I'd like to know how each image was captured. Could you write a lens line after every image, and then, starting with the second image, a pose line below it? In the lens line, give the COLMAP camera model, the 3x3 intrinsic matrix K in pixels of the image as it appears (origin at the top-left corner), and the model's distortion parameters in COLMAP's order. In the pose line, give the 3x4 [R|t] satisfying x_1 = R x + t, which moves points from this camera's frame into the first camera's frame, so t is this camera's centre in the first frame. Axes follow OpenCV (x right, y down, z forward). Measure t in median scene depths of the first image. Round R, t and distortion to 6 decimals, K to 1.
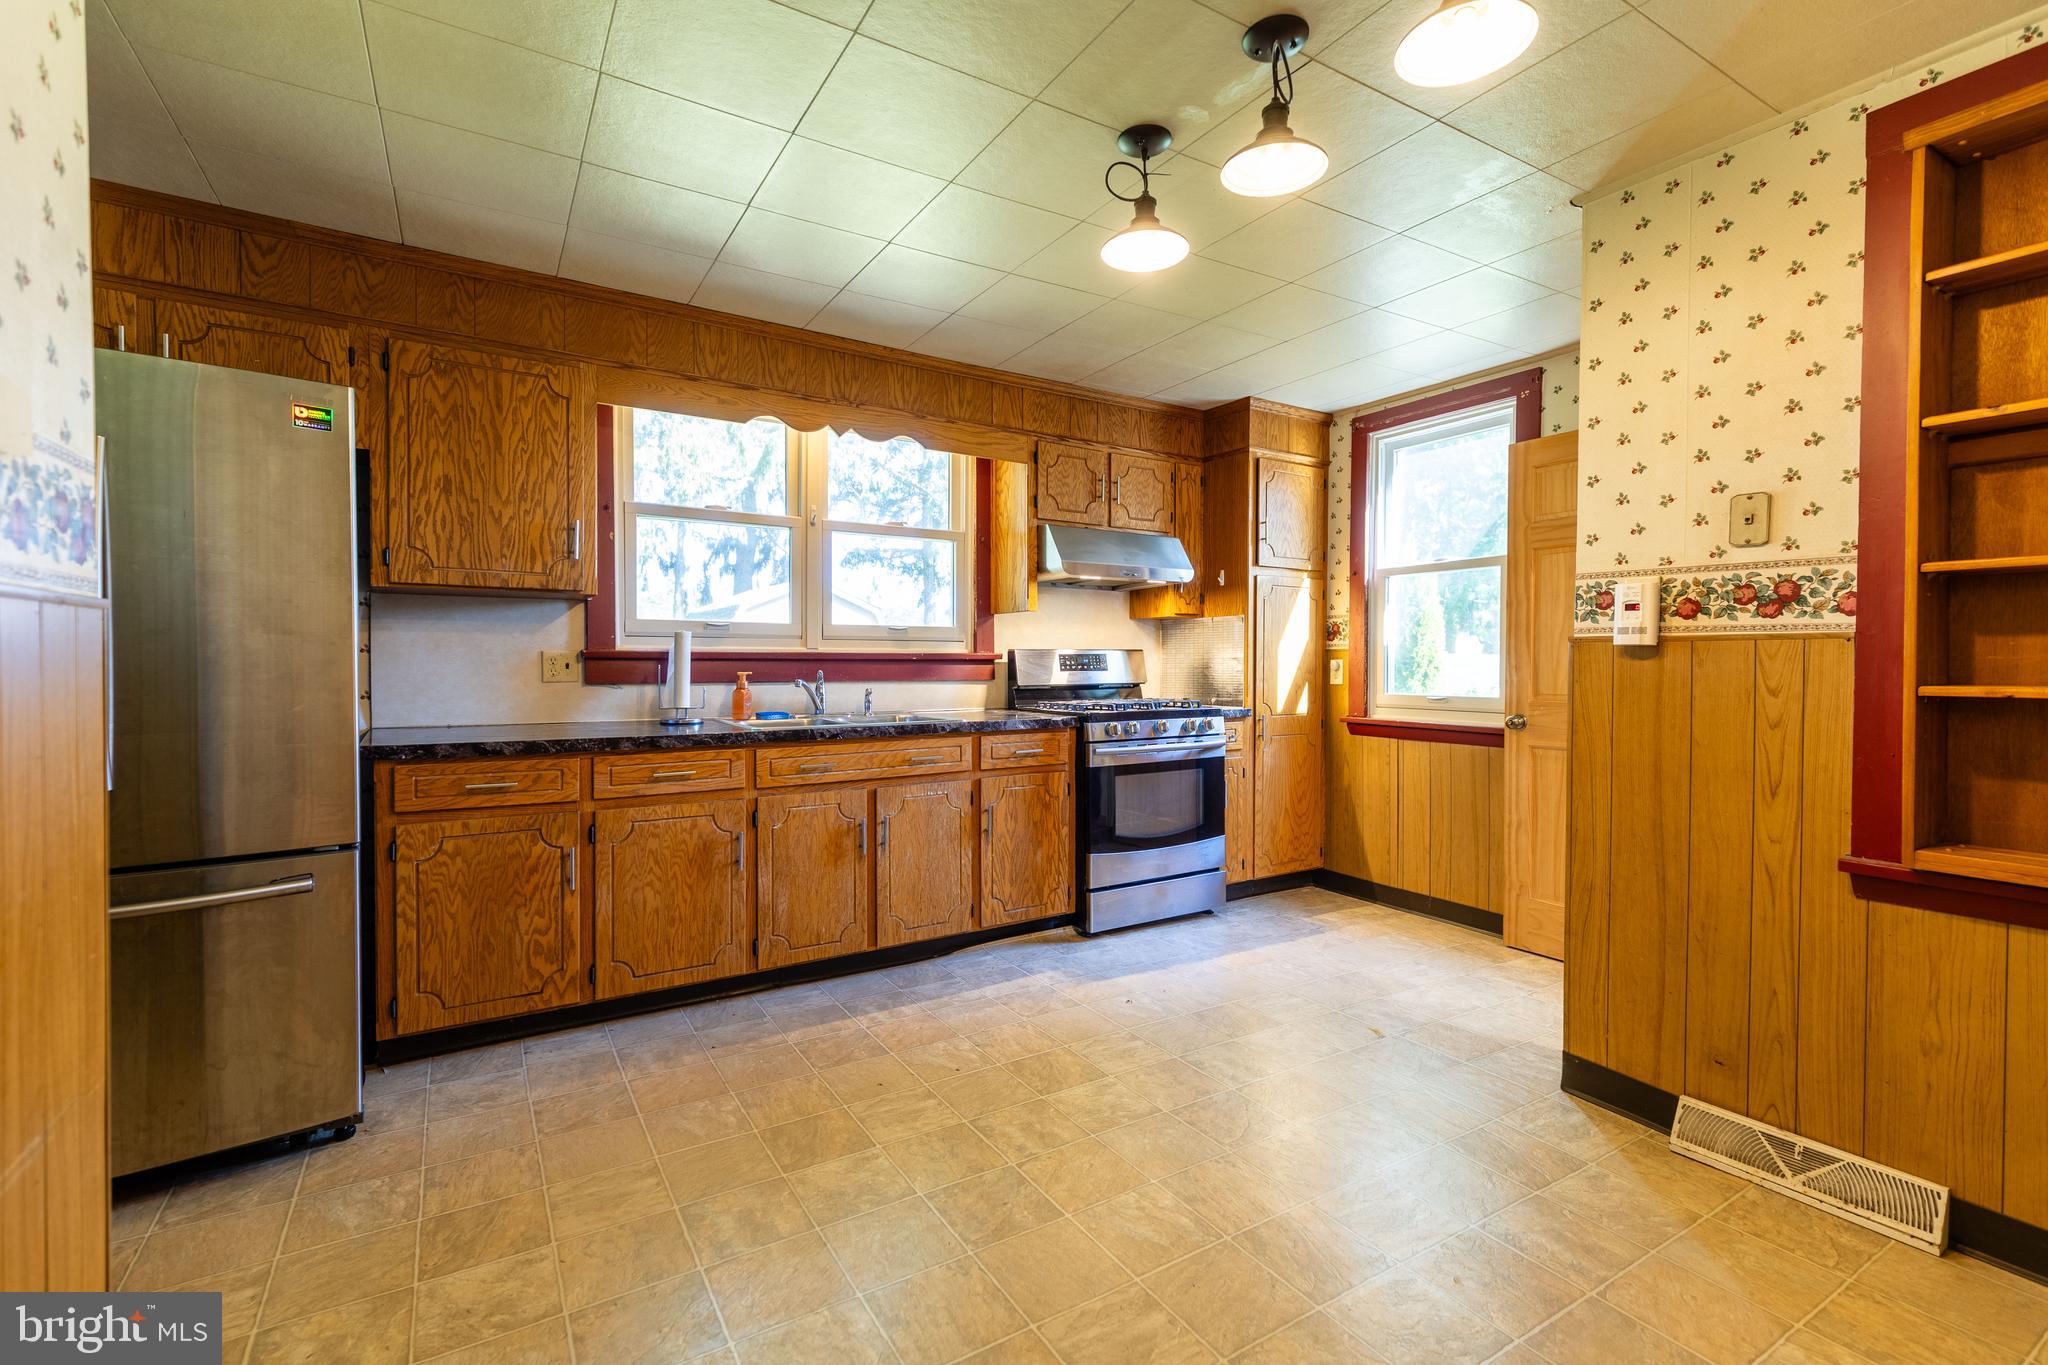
lens RADIAL K [[920.5, 0, 1027.9], [0, 920.5, 677.2], [0, 0, 1]] dist [0.011073, -0.001826]
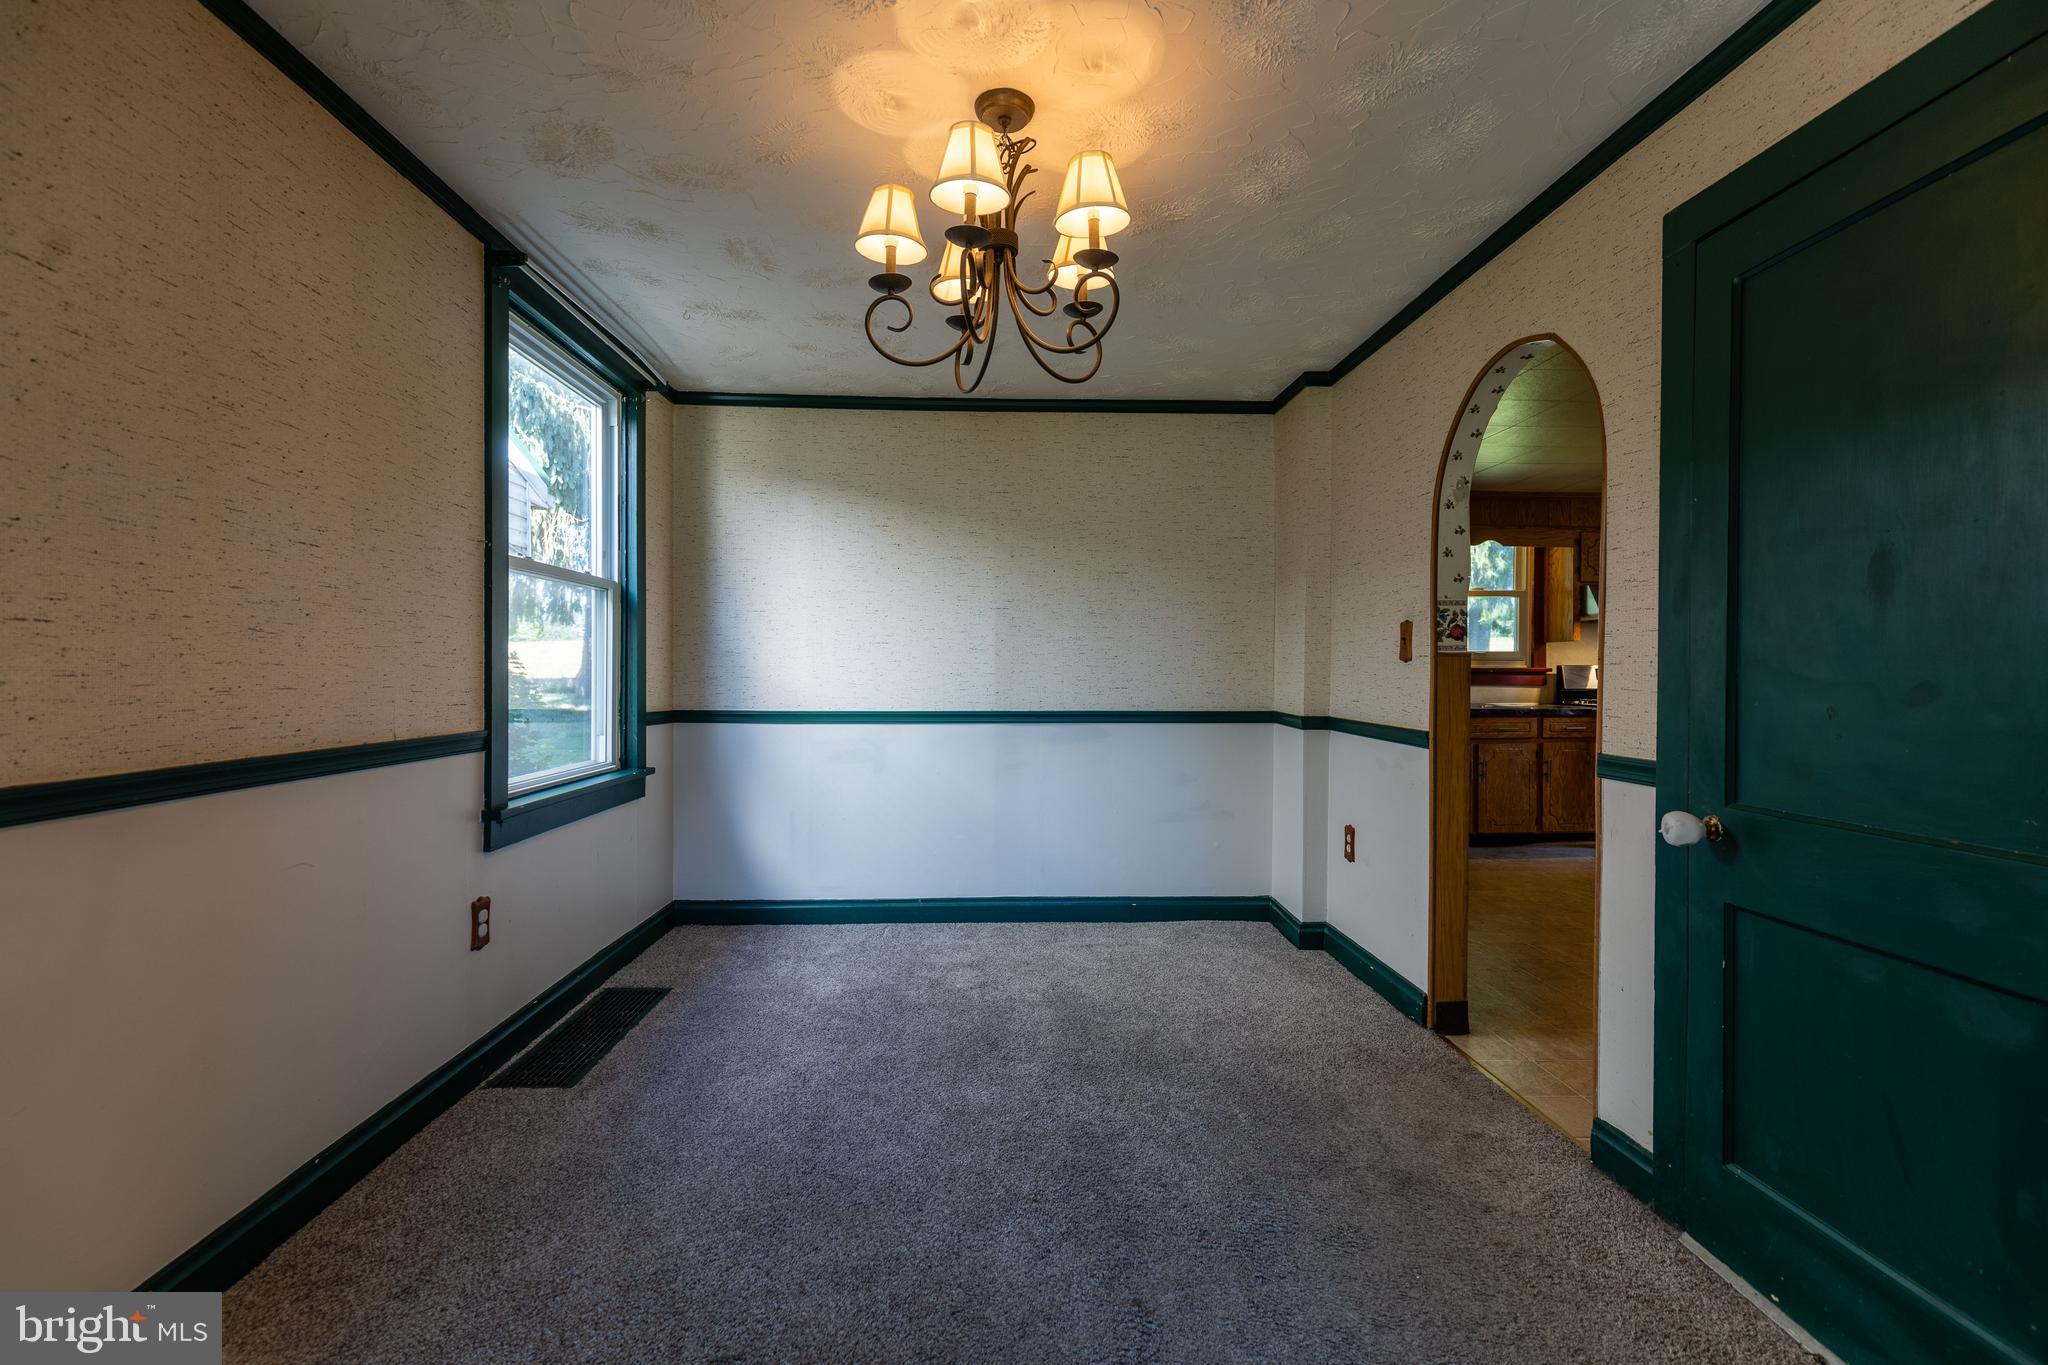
lens RADIAL K [[920.5, 0, 1024.7], [0, 920.5, 677.0], [0, 0, 1]] dist [0.011073, -0.001826]
pose [[0.877178, 0.005606, -0.480133, -0.072143], [-0.011148, 0.999900, -0.008692, 0.015229], [0.480037, 0.012977, 0.877152, -0.939538]]
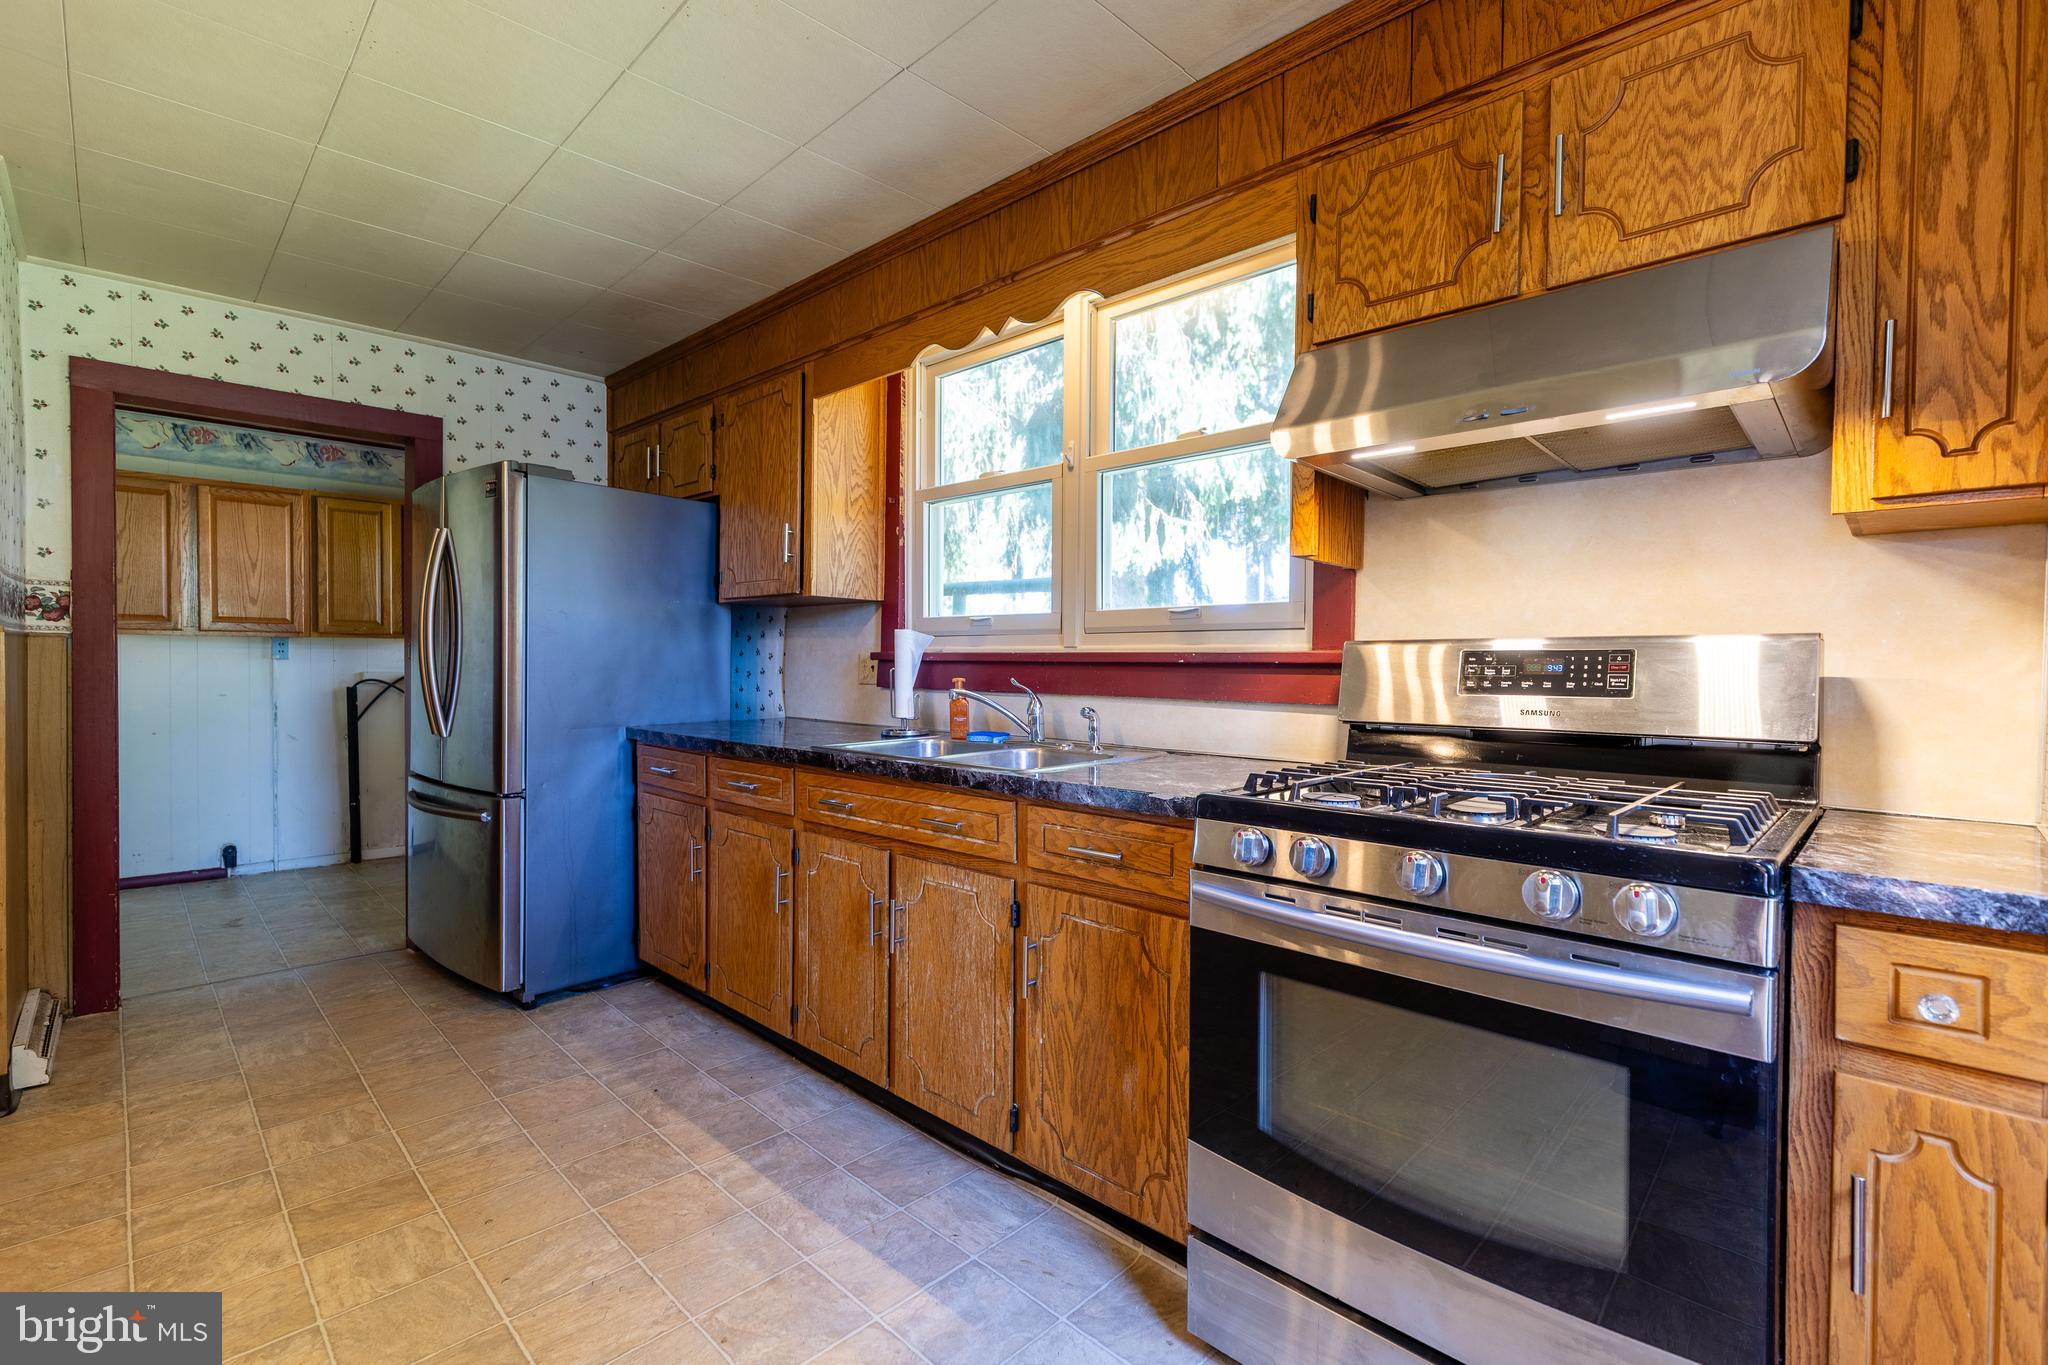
lens RADIAL K [[920.5, 0, 1027.1], [0, 920.5, 677.0], [0, 0, 1]] dist [0.011073, -0.001826]
pose [[0.227119, 0.016877, -0.973721, 0.473332], [-0.022797, 0.999668, 0.012009, -0.017310], [0.973600, 0.019470, 0.227428, 0.877822]]
